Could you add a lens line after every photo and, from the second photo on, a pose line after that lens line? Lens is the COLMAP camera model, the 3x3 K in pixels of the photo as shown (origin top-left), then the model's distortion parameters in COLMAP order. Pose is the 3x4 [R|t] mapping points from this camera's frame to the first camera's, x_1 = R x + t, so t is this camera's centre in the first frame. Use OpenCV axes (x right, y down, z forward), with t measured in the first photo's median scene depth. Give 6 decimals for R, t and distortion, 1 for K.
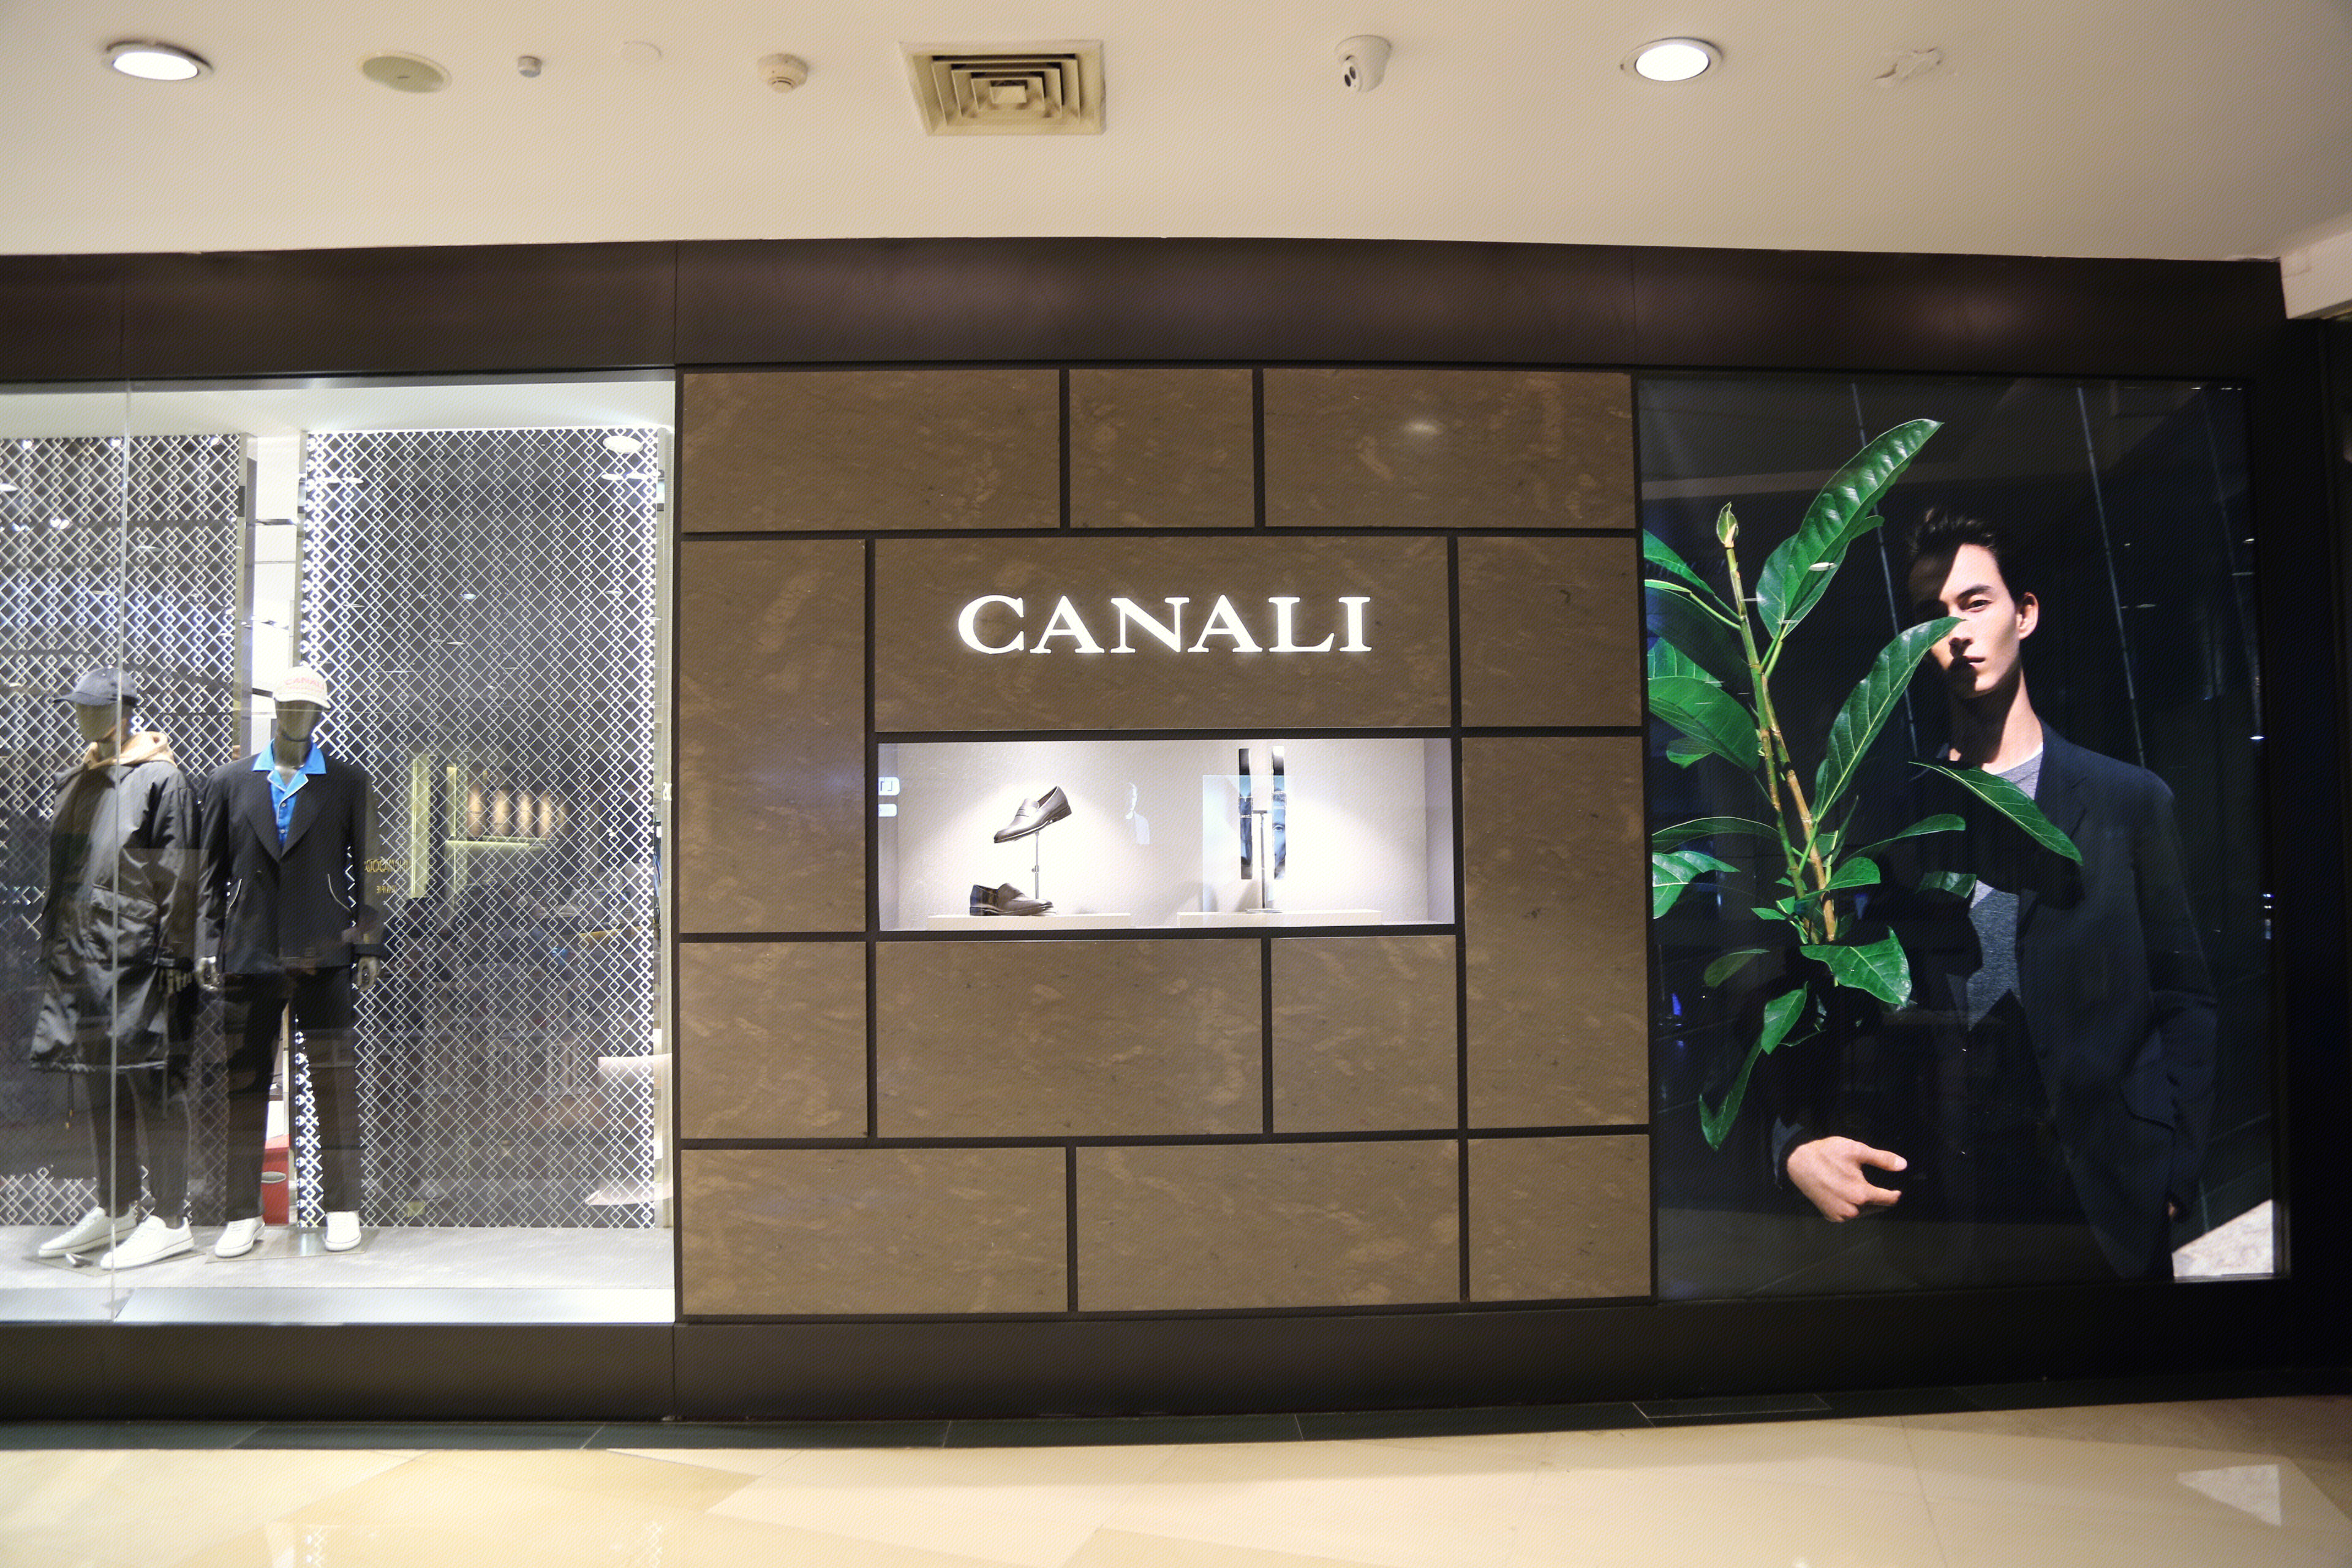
lens RADIAL K [[1606.0, 0, 1174.6], [0, 1606.0, 771.4], [0, 0, 1]] dist [-0.048739, 0.001114]
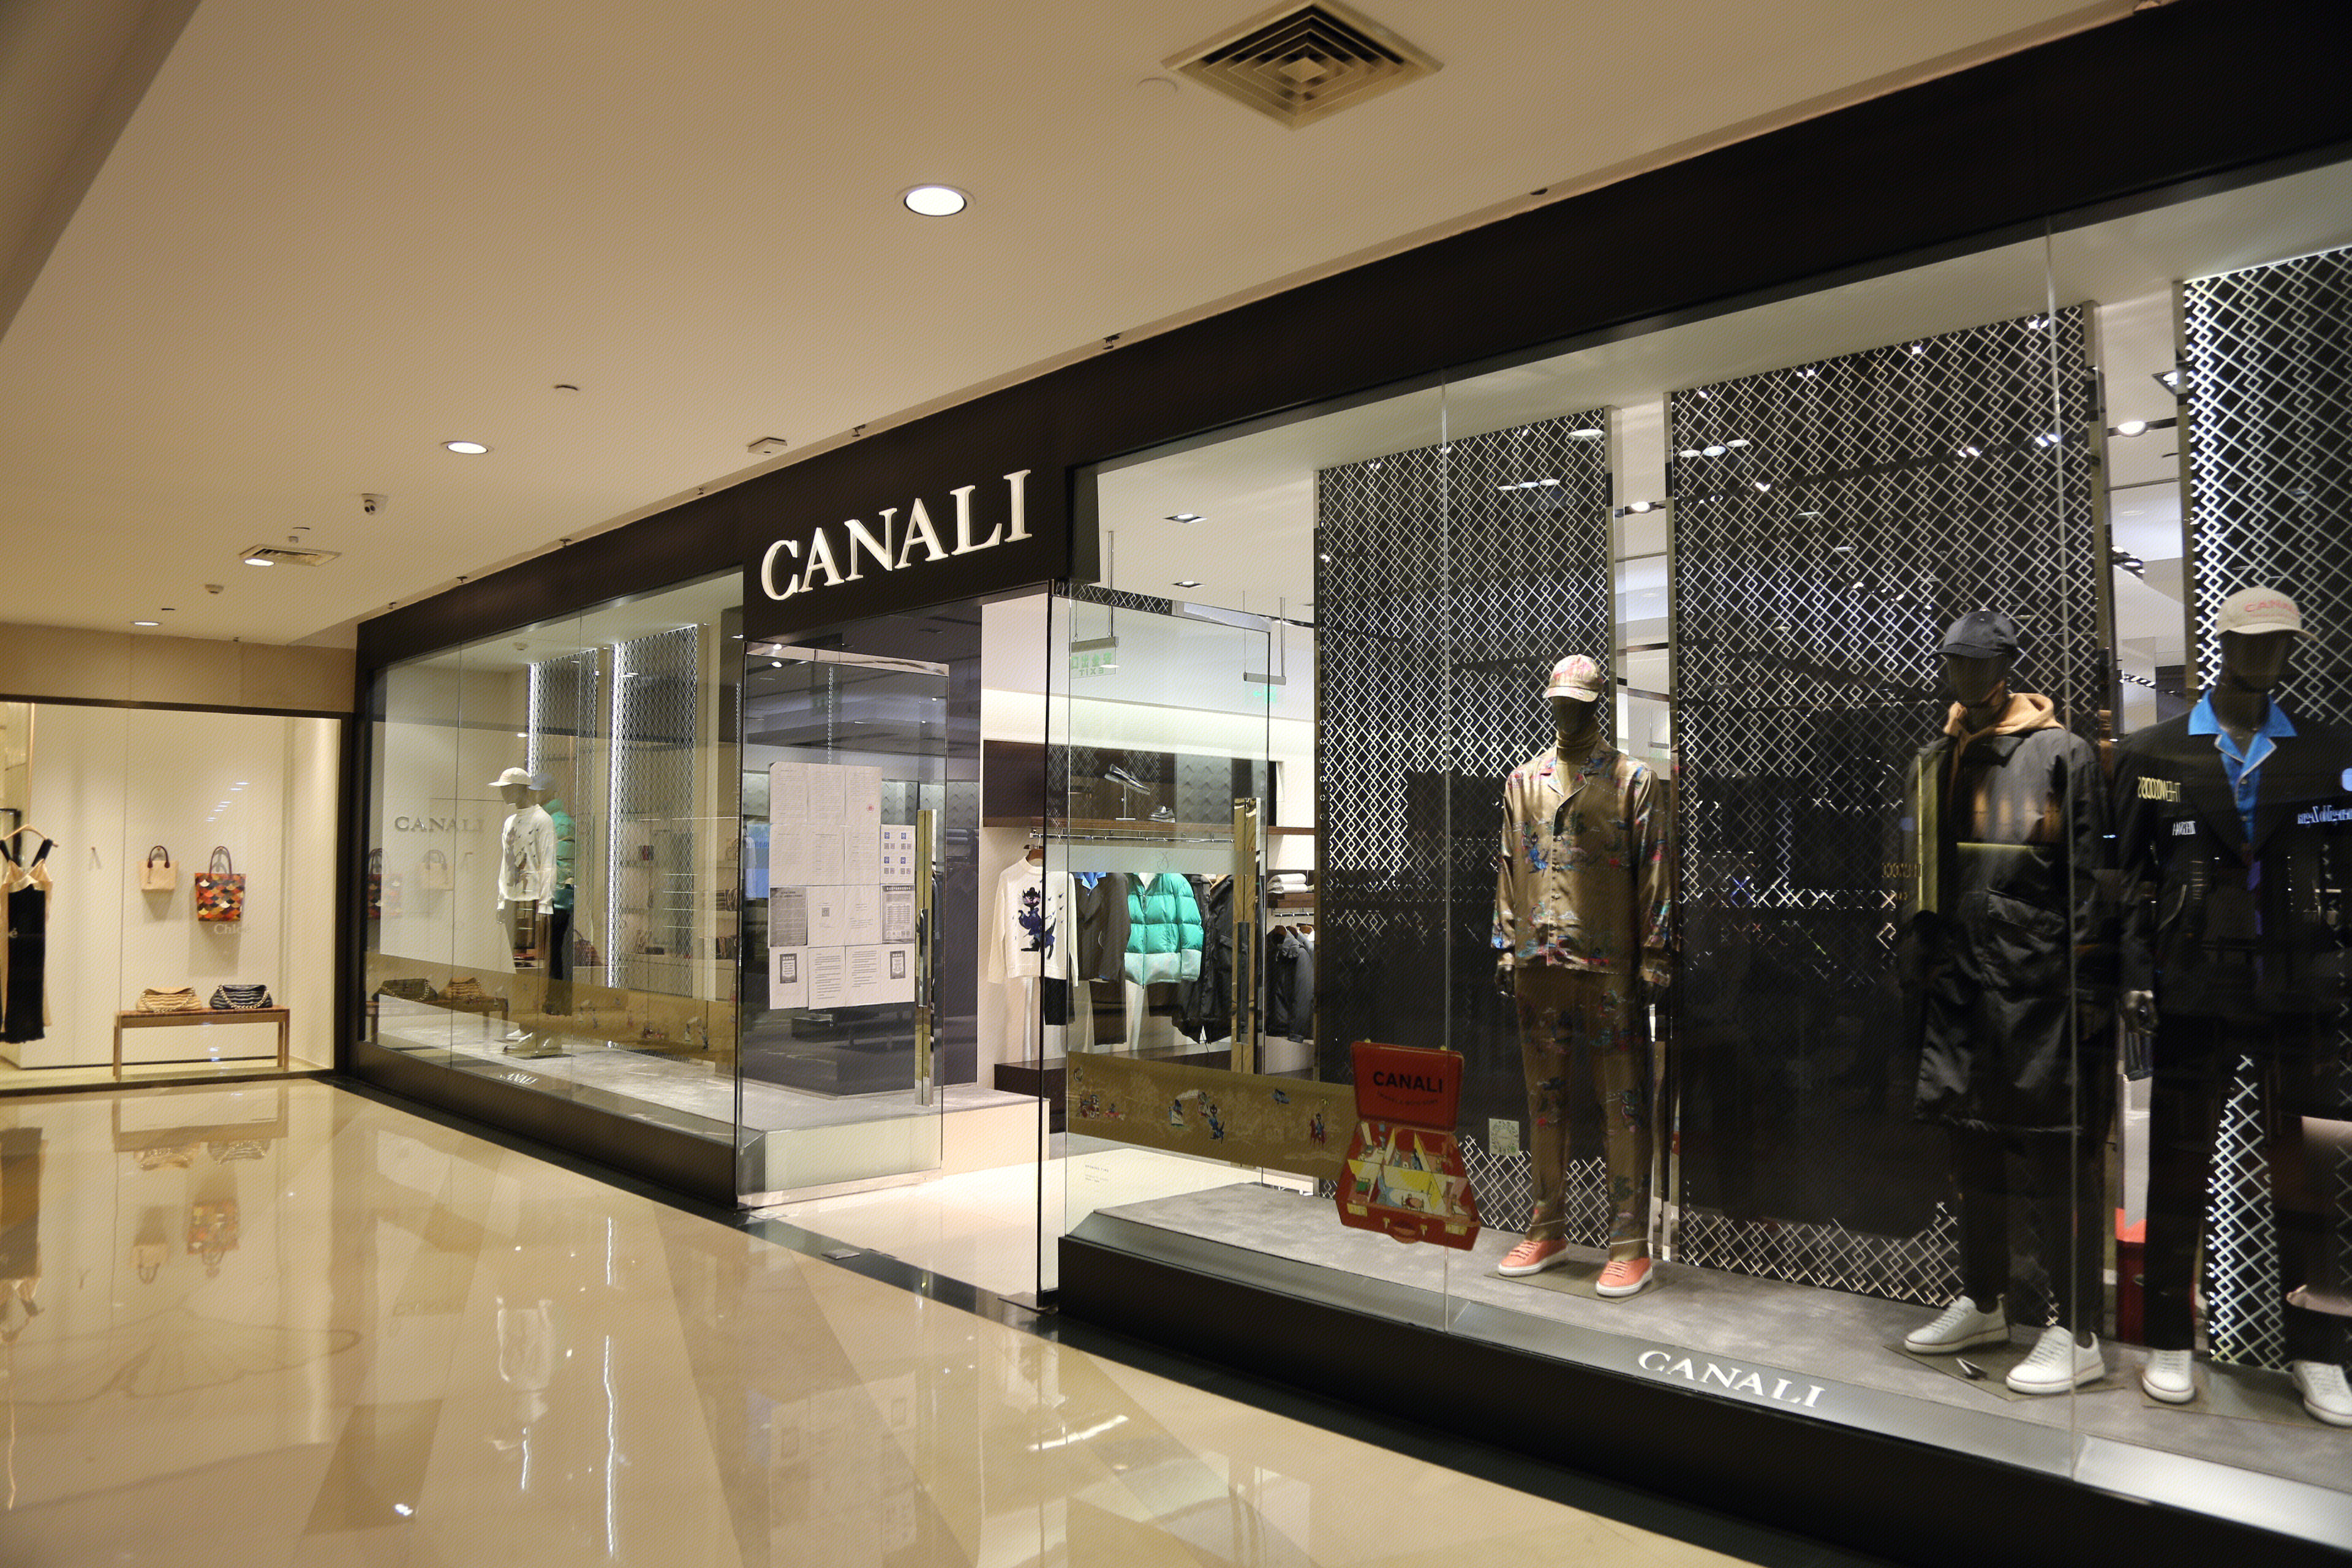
lens RADIAL K [[1606.0, 0, 1178.2], [0, 1606.0, 792.4], [0, 0, 1]] dist [-0.048739, 0.001114]
pose [[0.685565, -0.018464, -0.727777, -0.384780], [0.024616, 0.999695, -0.002174, 0.015703], [0.727595, -0.016425, 0.685810, 0.169395]]
